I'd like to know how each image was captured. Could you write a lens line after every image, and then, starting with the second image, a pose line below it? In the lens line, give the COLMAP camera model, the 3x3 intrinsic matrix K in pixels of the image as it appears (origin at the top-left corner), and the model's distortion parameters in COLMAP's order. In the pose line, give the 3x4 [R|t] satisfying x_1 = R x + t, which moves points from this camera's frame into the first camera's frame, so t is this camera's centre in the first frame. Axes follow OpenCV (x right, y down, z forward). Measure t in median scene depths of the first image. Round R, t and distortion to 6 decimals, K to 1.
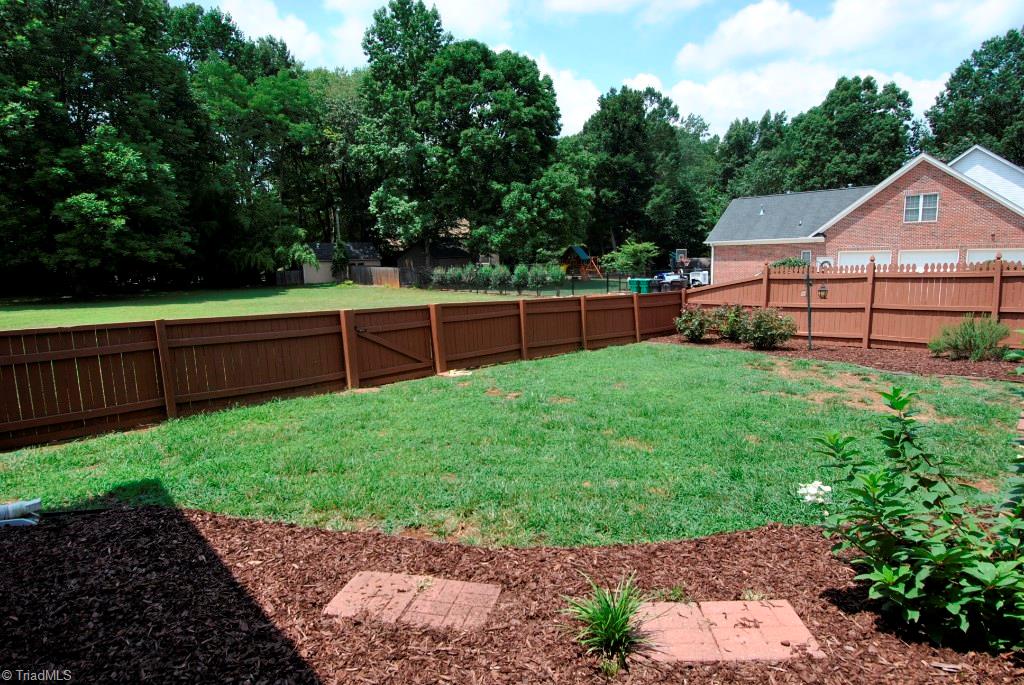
lens RADIAL K [[538.7, 0, 518.7], [0, 538.7, 326.2], [0, 0, 1]] dist [0.056145, -0.056411]
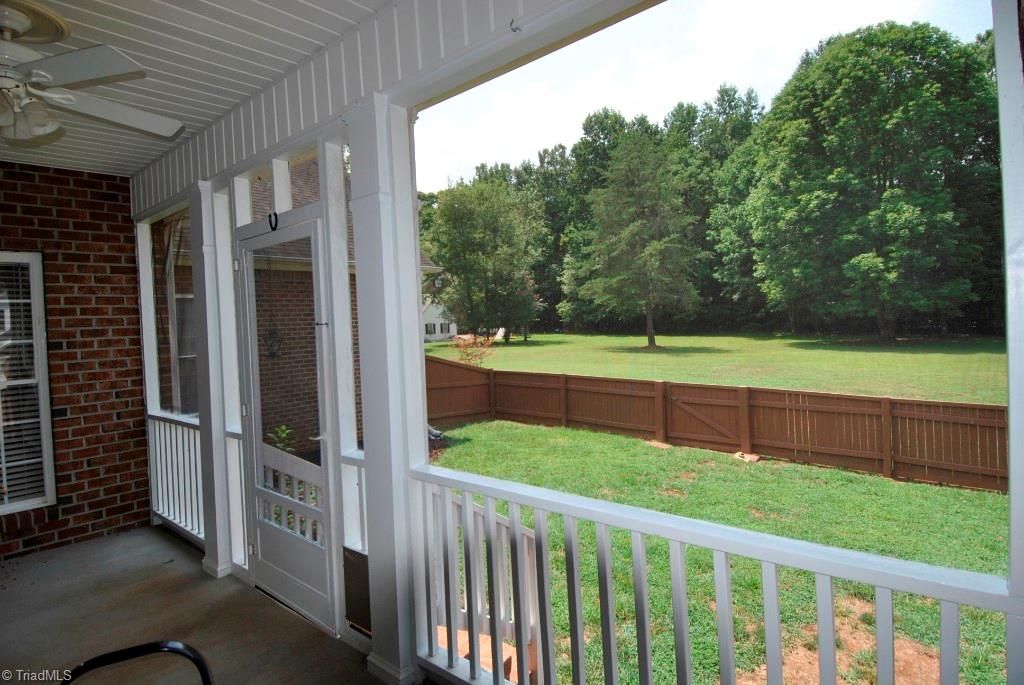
lens RADIAL K [[538.7, 0, 518.7], [0, 538.7, 326.2], [0, 0, 1]] dist [0.056145, -0.056411]
pose [[0.115859, 0.028169, -0.992866, 0.188671], [-0.084801, 0.996229, 0.018369, -0.031541], [0.989639, 0.082068, 0.117811, 0.093516]]
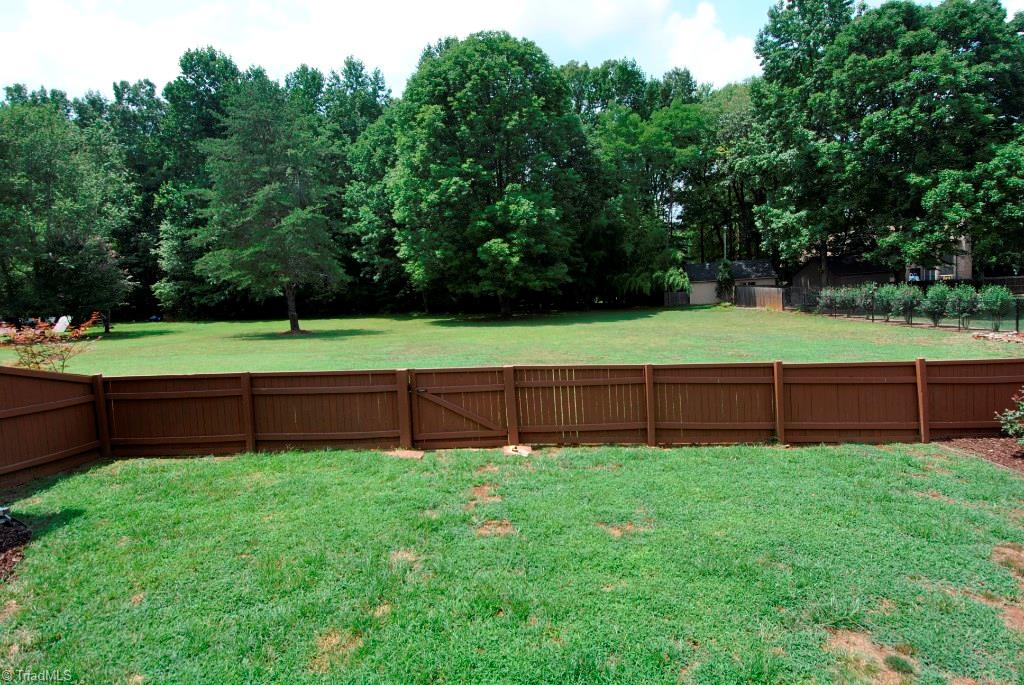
lens RADIAL K [[538.7, 0, 518.7], [0, 538.7, 326.2], [0, 0, 1]] dist [0.056145, -0.056411]
pose [[0.713497, 0.037872, -0.699634, 0.104254], [-0.055447, 0.998458, -0.002498, -0.023364], [0.698461, 0.040575, 0.714497, 0.082948]]
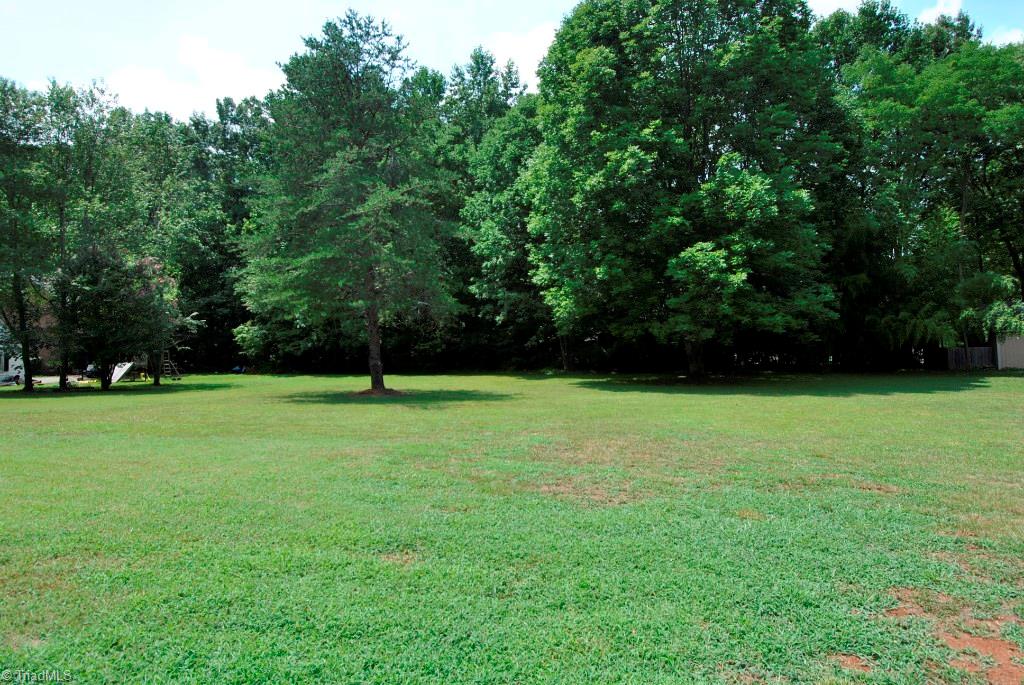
lens RADIAL K [[585.0, 0, 513.6], [0, 585.0, 327.1], [0, 0, 1]] dist [0.054574, -0.057728]
pose [[0.539296, -0.032677, -0.841482, -0.164870], [-0.087530, 0.991659, -0.094605, -0.017539], [0.837555, 0.124675, 0.531938, 0.237311]]
